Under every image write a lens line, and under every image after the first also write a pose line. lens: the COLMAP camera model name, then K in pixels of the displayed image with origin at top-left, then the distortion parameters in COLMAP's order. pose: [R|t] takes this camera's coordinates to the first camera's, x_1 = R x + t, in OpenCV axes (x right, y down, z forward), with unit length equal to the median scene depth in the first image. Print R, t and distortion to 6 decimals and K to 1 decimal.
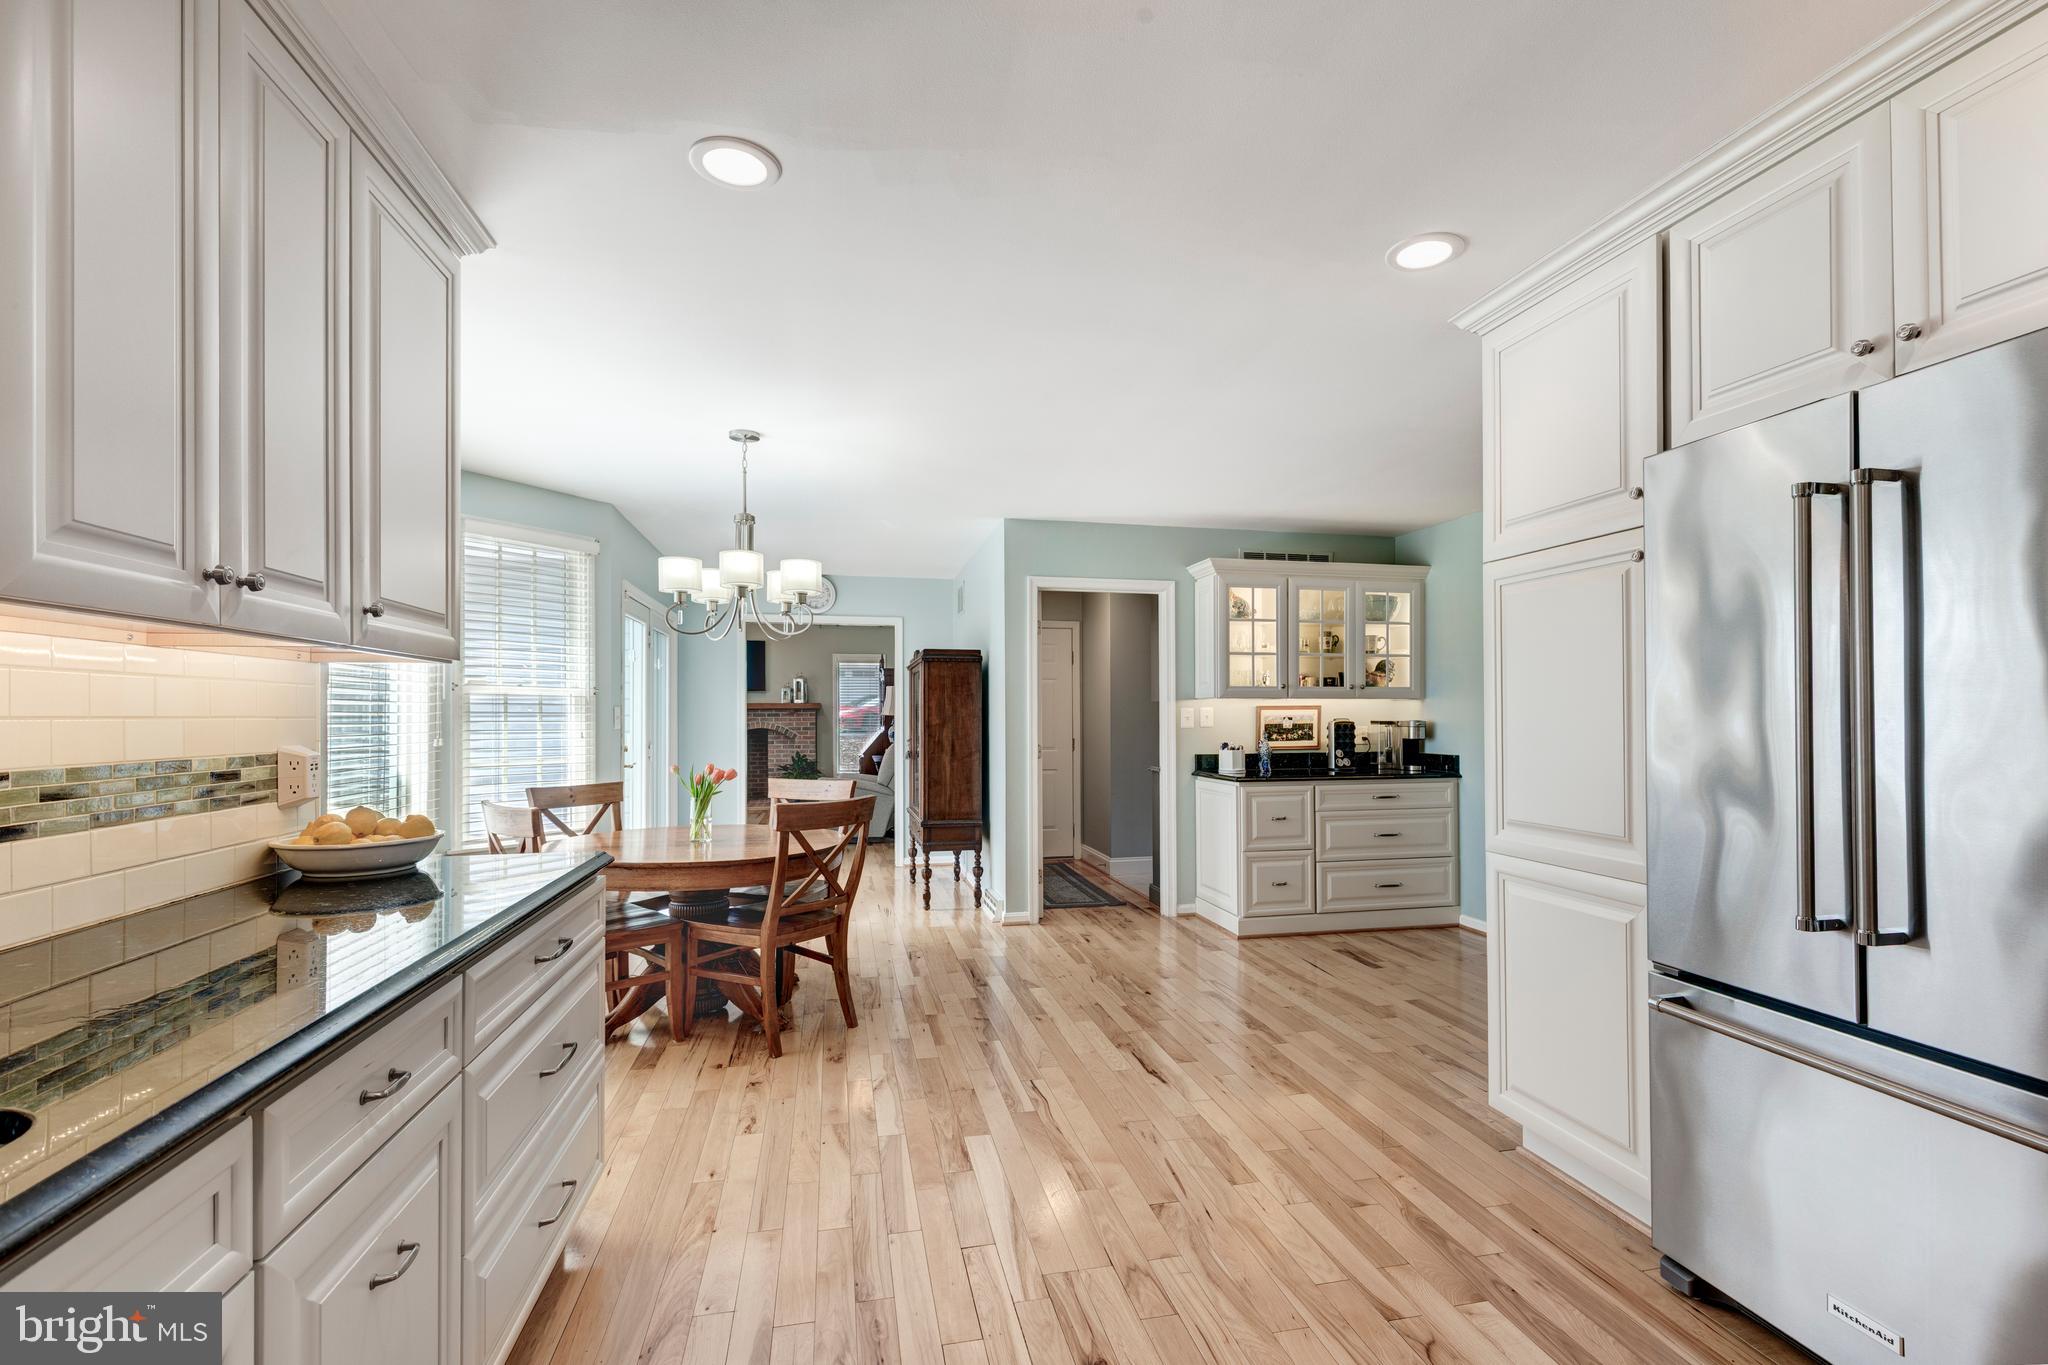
lens RADIAL K [[951.7, 0, 1043.1], [0, 951.7, 706.5], [0, 0, 1]] dist [-0.000306, -0.000048]
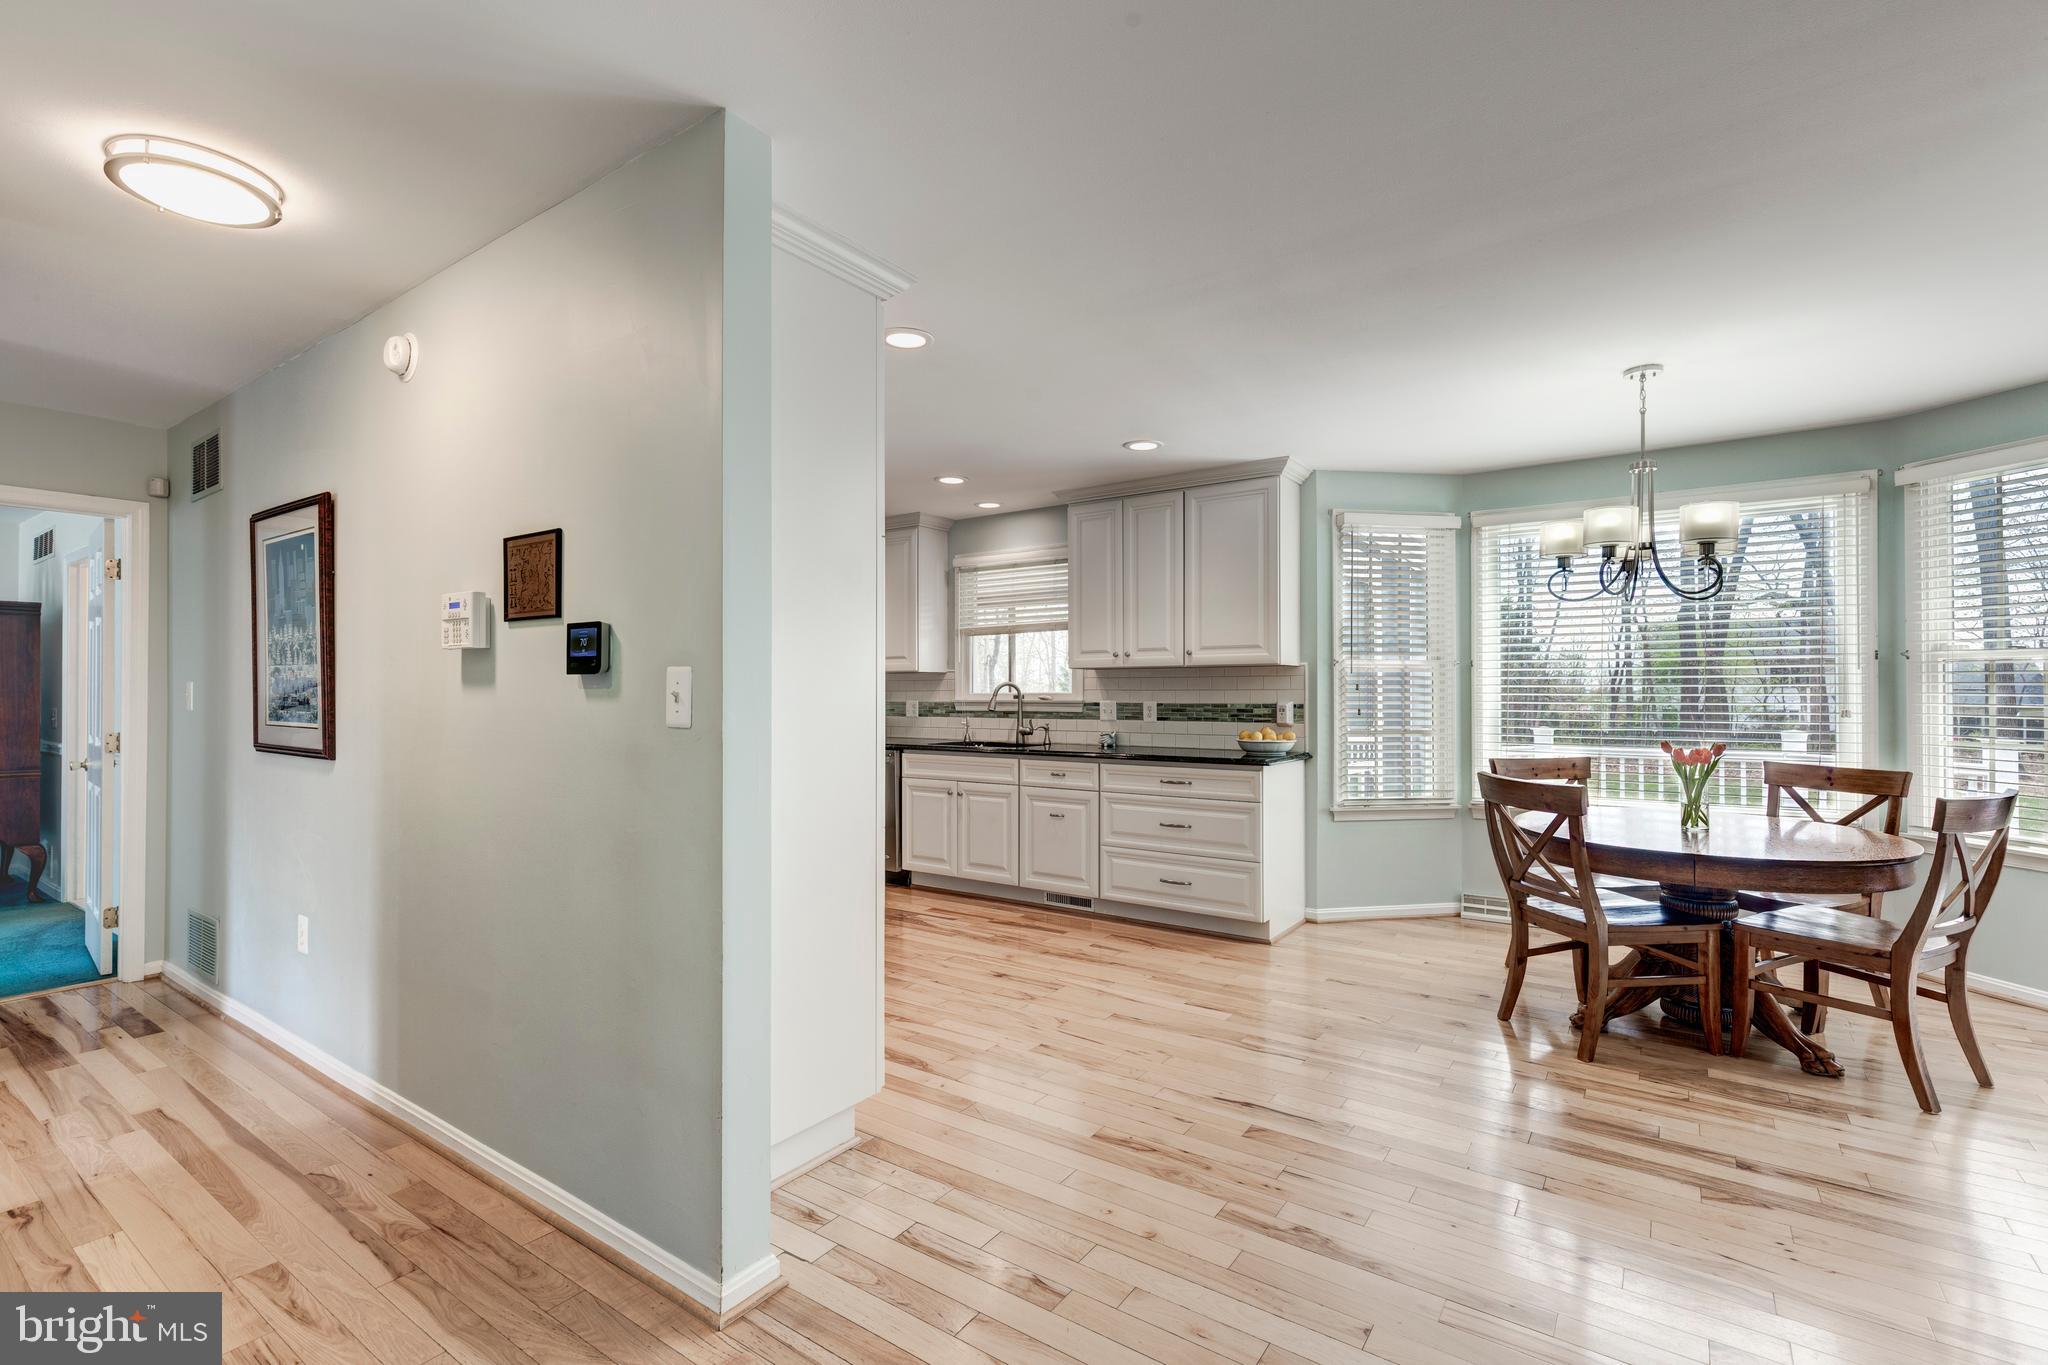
lens RADIAL K [[942.5, 0, 1058.5], [0, 942.5, 683.9], [0, 0, 1]] dist [-0.001045, -0.000131]
pose [[-0.729975, 0.002936, -0.683467, 0.753301], [0.010977, 0.999912, -0.007428, 0.004741], [0.683386, -0.012924, -0.729943, 1.381667]]
